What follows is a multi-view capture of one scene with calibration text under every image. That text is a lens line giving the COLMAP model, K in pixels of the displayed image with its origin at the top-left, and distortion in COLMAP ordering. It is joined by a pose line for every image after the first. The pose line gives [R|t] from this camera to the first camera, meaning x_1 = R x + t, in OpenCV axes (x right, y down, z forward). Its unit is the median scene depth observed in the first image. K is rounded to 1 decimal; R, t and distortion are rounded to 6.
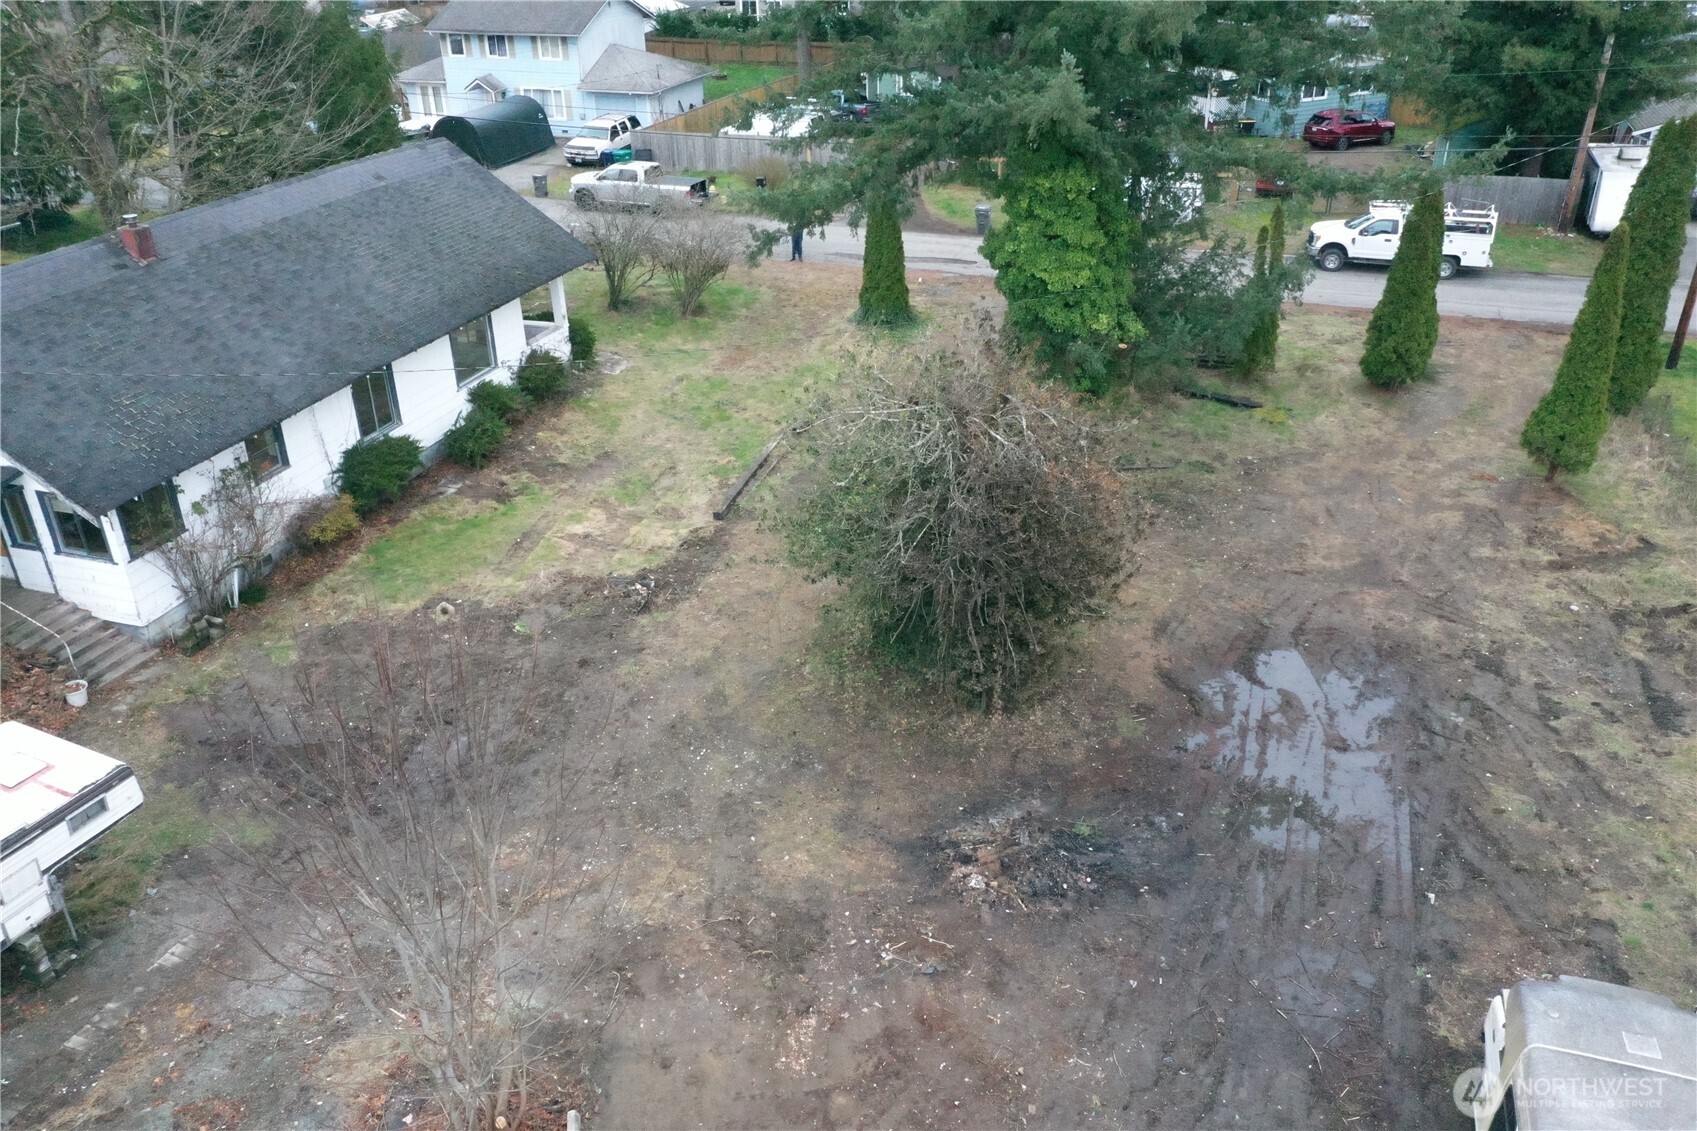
lens RADIAL K [[1343.3, 0, 845.1], [0, 1343.3, 574.2], [0, 0, 1]] dist [0.009081, 0.007251]
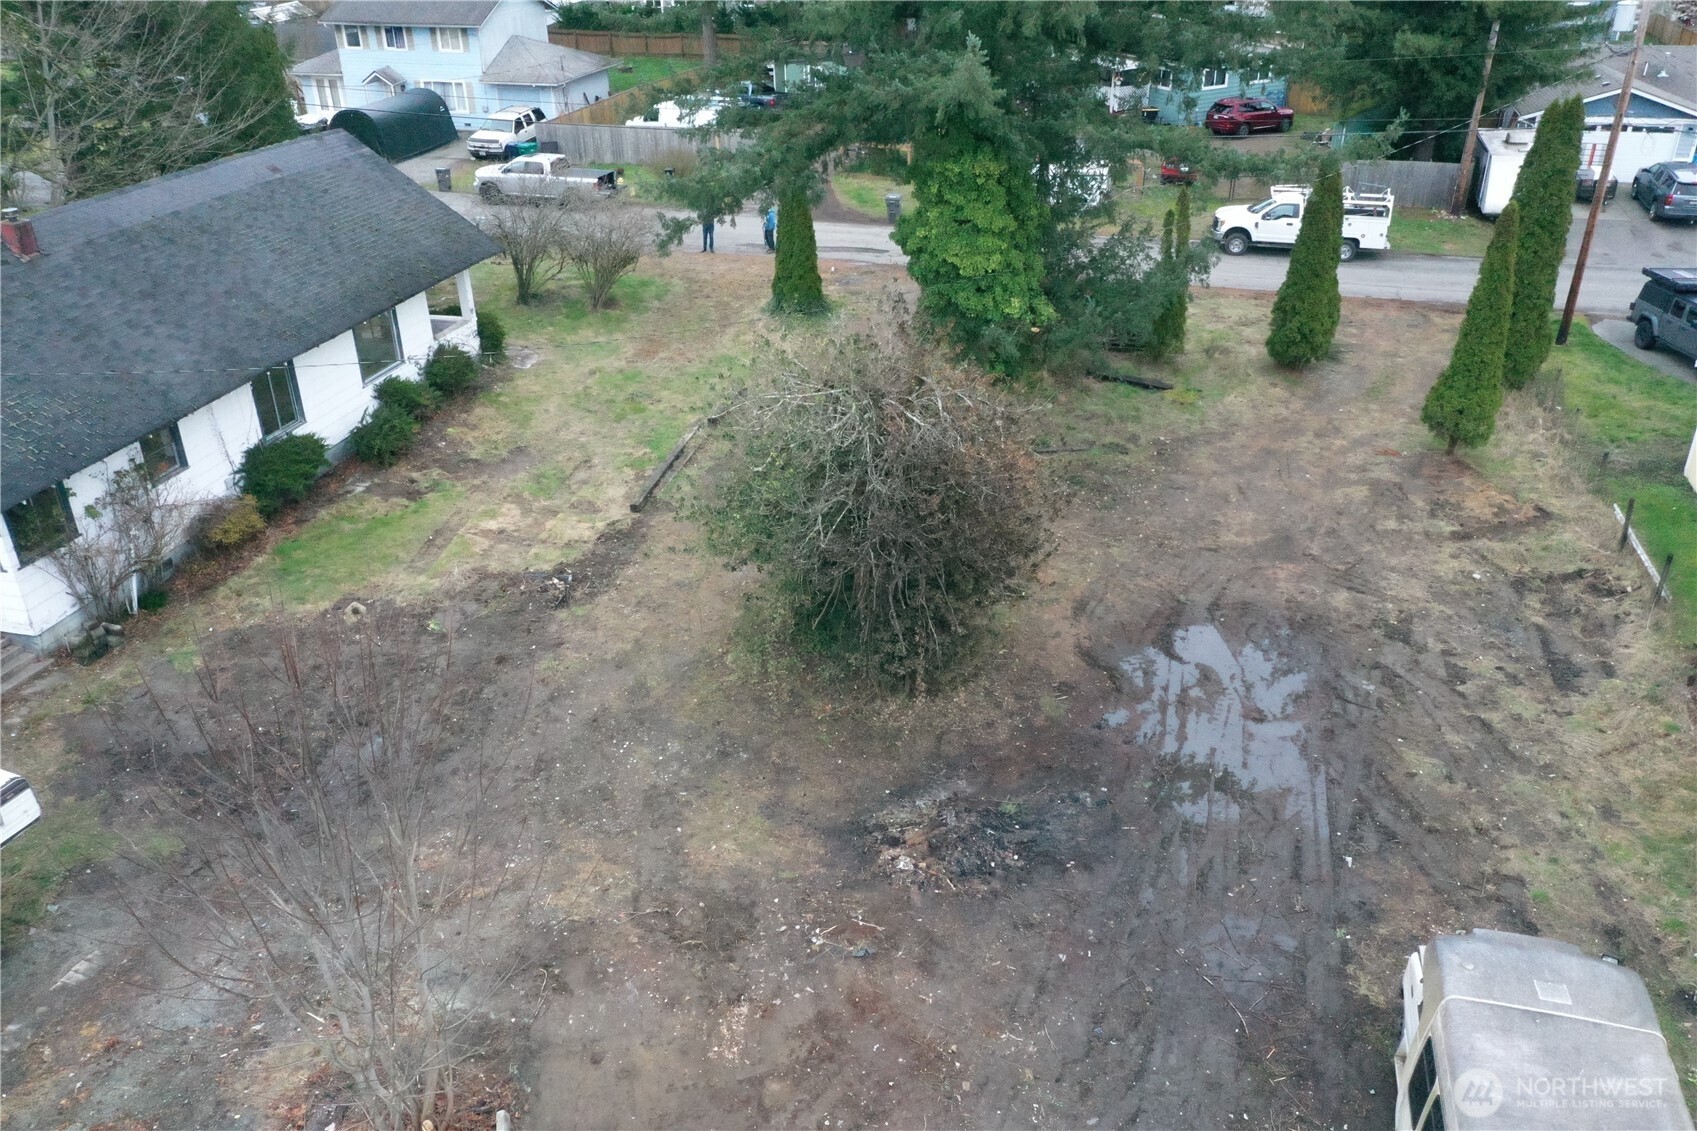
lens RADIAL K [[1343.3, 0, 844.7], [0, 1343.3, 574.0], [0, 0, 1]] dist [0.009081, 0.007251]
pose [[0.997913, -0.027418, 0.058468, 0.000391], [0.027216, 0.999621, 0.004243, 0.006023], [-0.058562, -0.002643, 0.998280, 0.003650]]
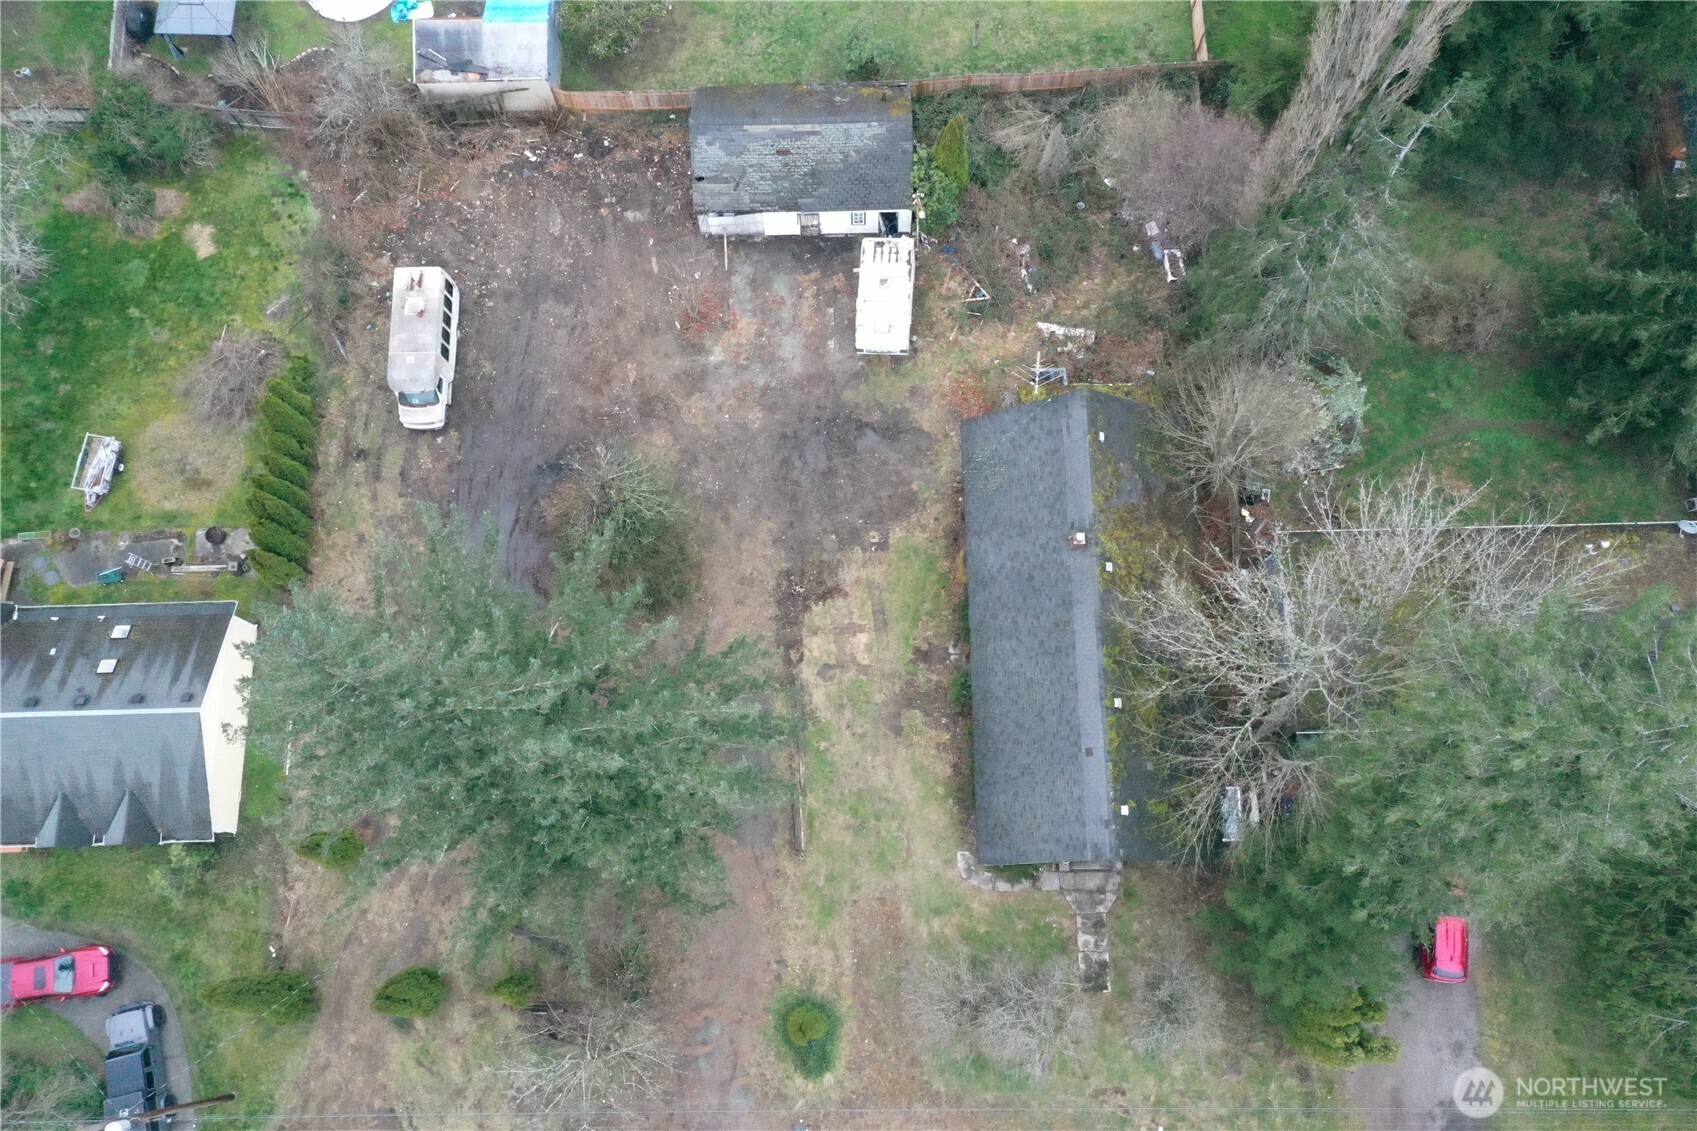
lens RADIAL K [[1343.3, 0, 845.6], [0, 1343.3, 570.0], [0, 0, 1]] dist [0.009081, 0.007251]
pose [[-0.938768, 0.339662, -0.057834, -0.119204], [-0.131839, -0.199036, 0.971083, -2.144142], [0.318330, 0.919247, 0.231629, 0.558175]]
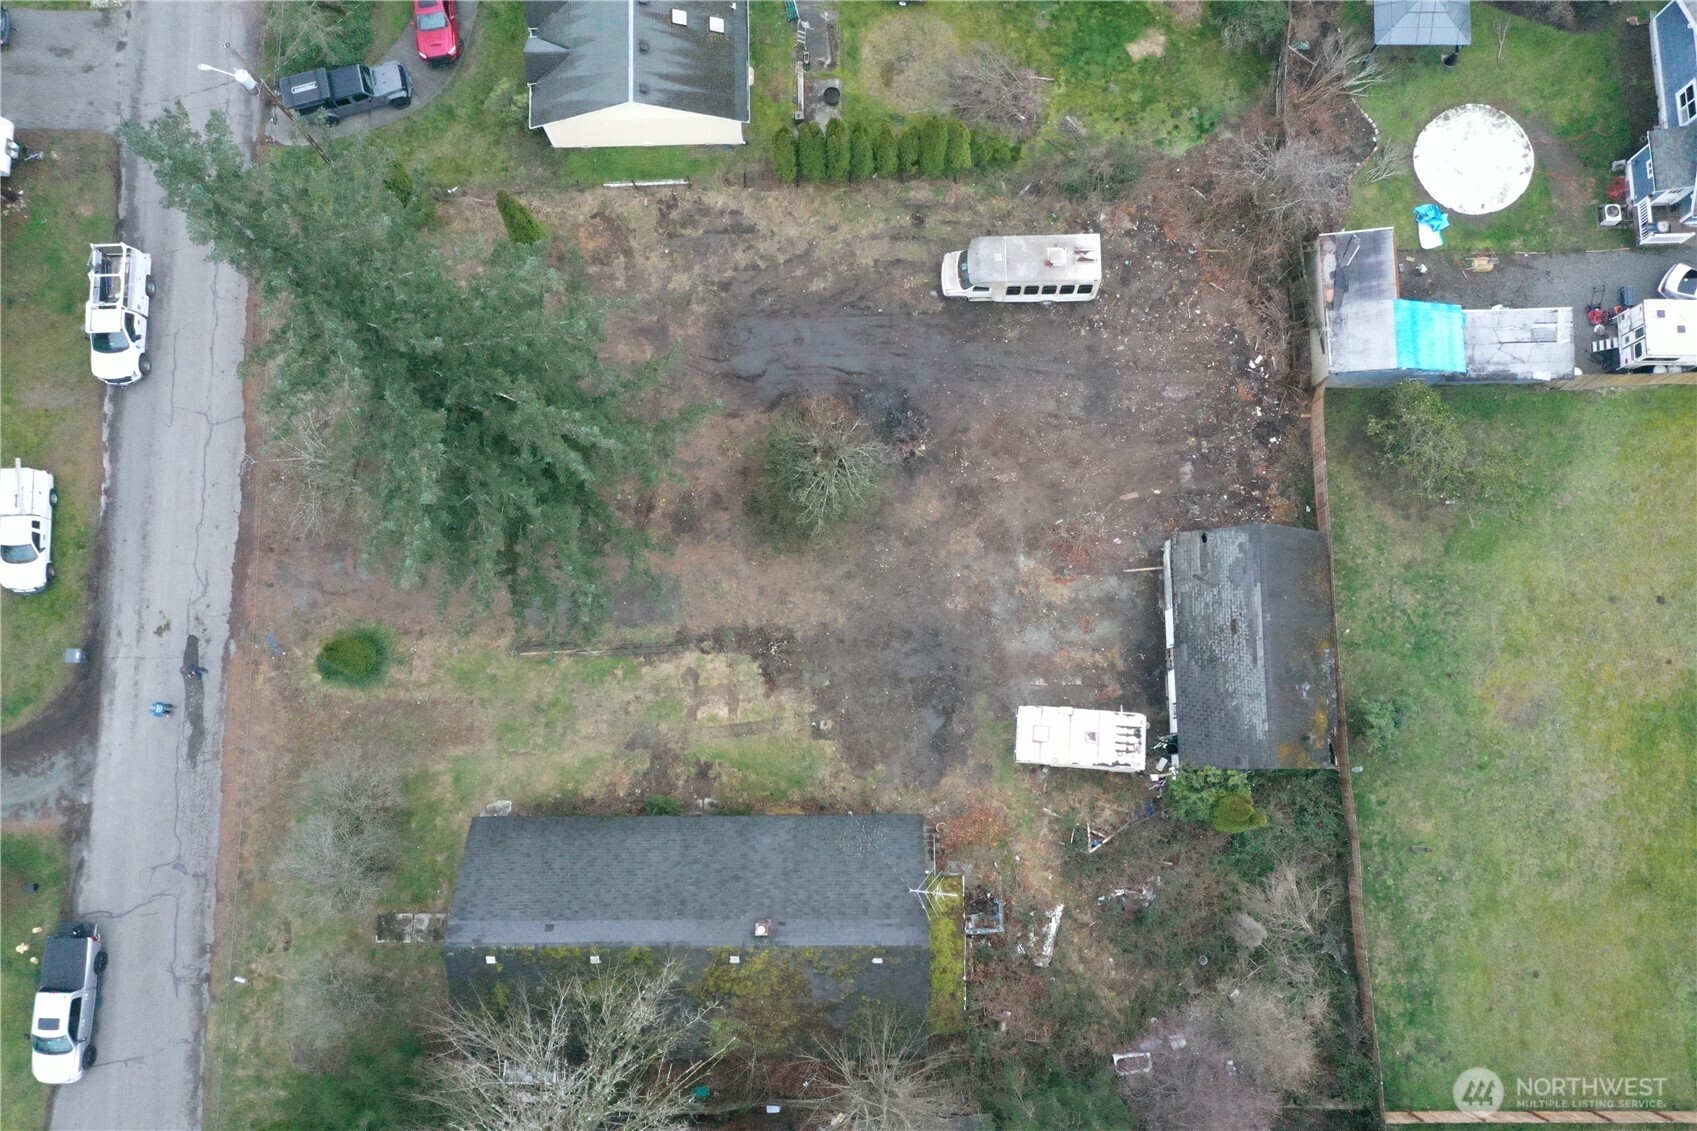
lens RADIAL K [[1343.3, 0, 845.1], [0, 1343.3, 564.7], [0, 0, 1]] dist [0.009081, 0.007251]
pose [[-0.336537, -0.927321, 0.163762, -0.440254], [0.467381, -0.013516, 0.883953, -1.907525], [-0.817495, 0.374022, 0.437961, -0.052439]]
